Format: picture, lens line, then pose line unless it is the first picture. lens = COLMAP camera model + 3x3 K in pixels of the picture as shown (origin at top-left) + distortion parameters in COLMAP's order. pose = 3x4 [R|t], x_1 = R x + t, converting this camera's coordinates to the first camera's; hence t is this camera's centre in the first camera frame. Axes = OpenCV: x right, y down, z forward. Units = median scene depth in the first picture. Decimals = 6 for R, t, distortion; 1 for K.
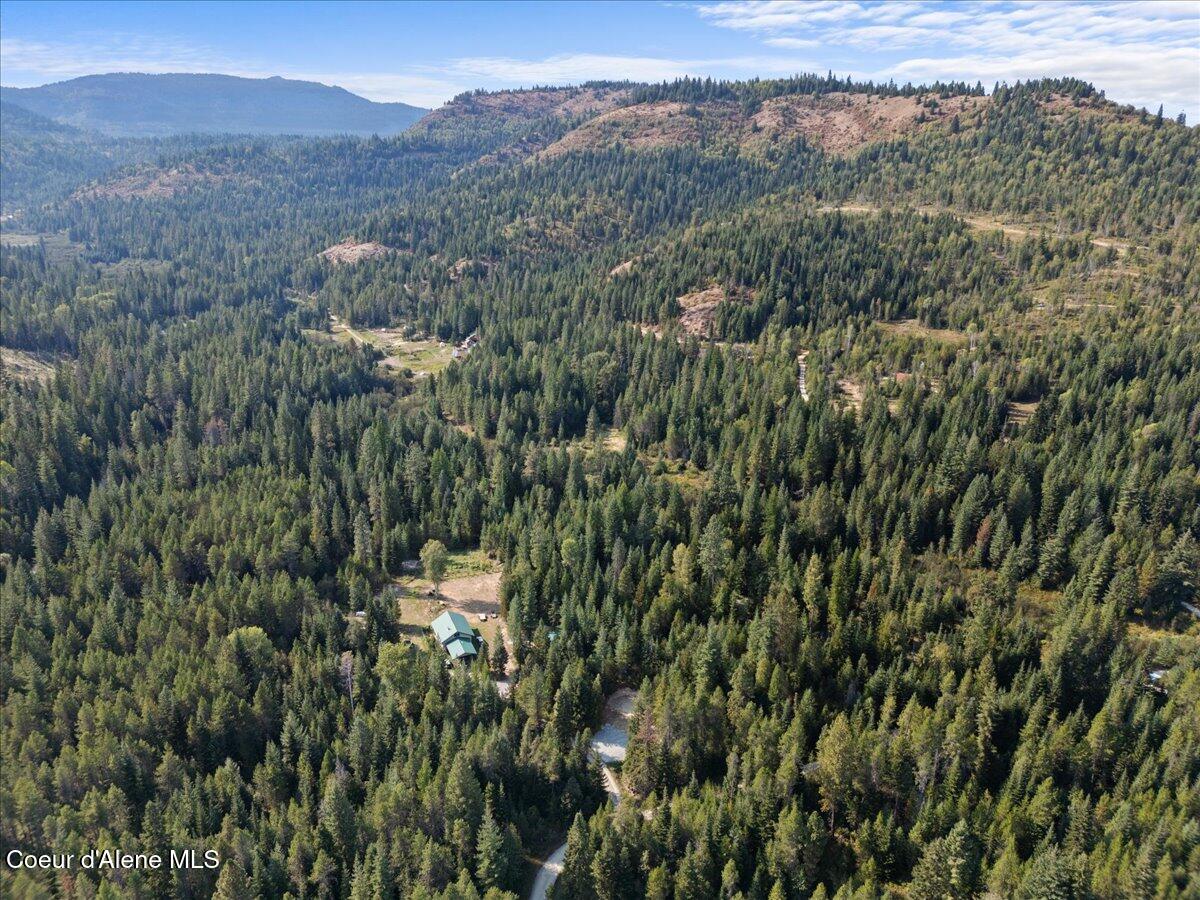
lens RADIAL K [[832.0, 0, 600.0], [0, 832.0, 450.0], [0, 0, 1]] dist [0.069823, -0.073040]
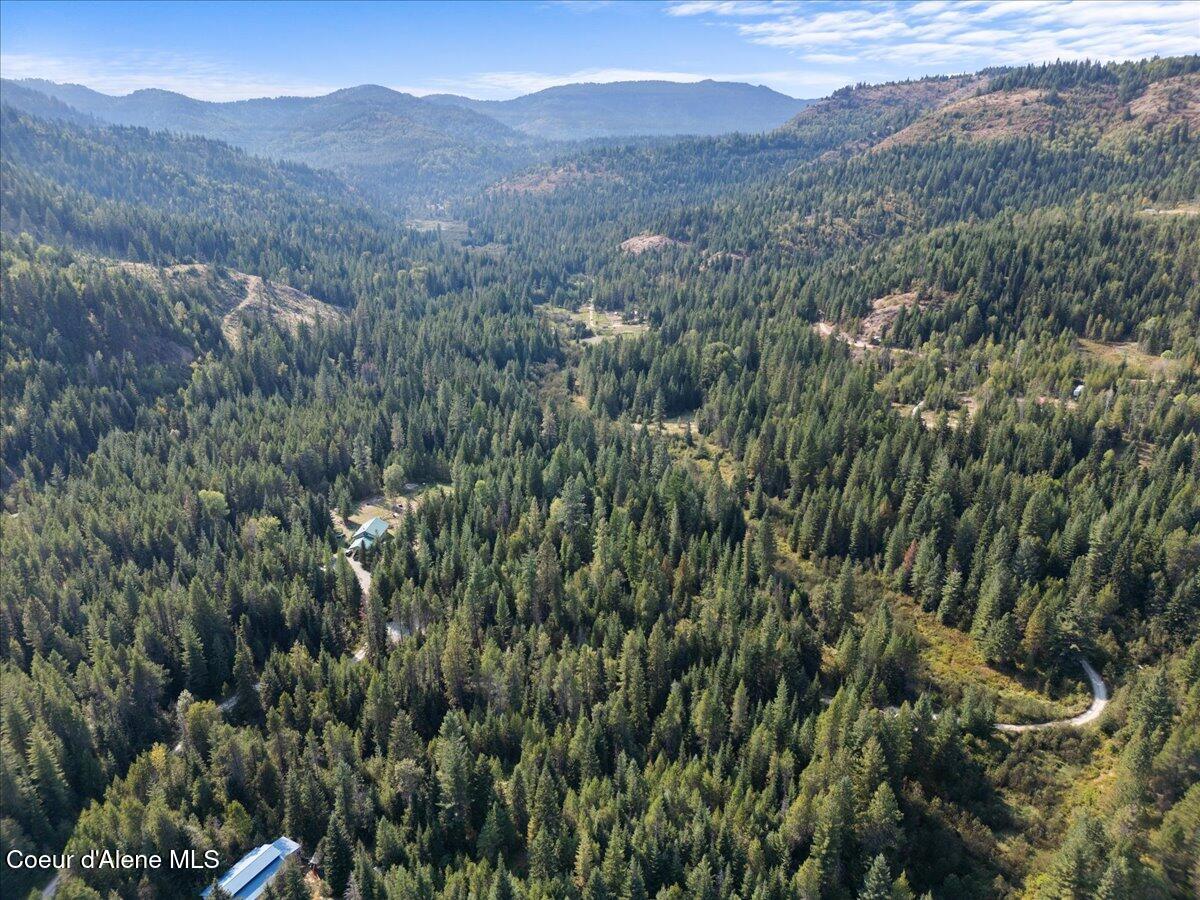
lens RADIAL K [[850.0, 0, 600.0], [0, 850.0, 450.0], [0, 0, 1]] dist [0.034931, -0.028897]
pose [[0.887388, 0.144300, -0.437859, 0.136643], [-0.144941, 0.988917, 0.032162, 0.000433], [0.437648, 0.034924, 0.898468, -0.001015]]
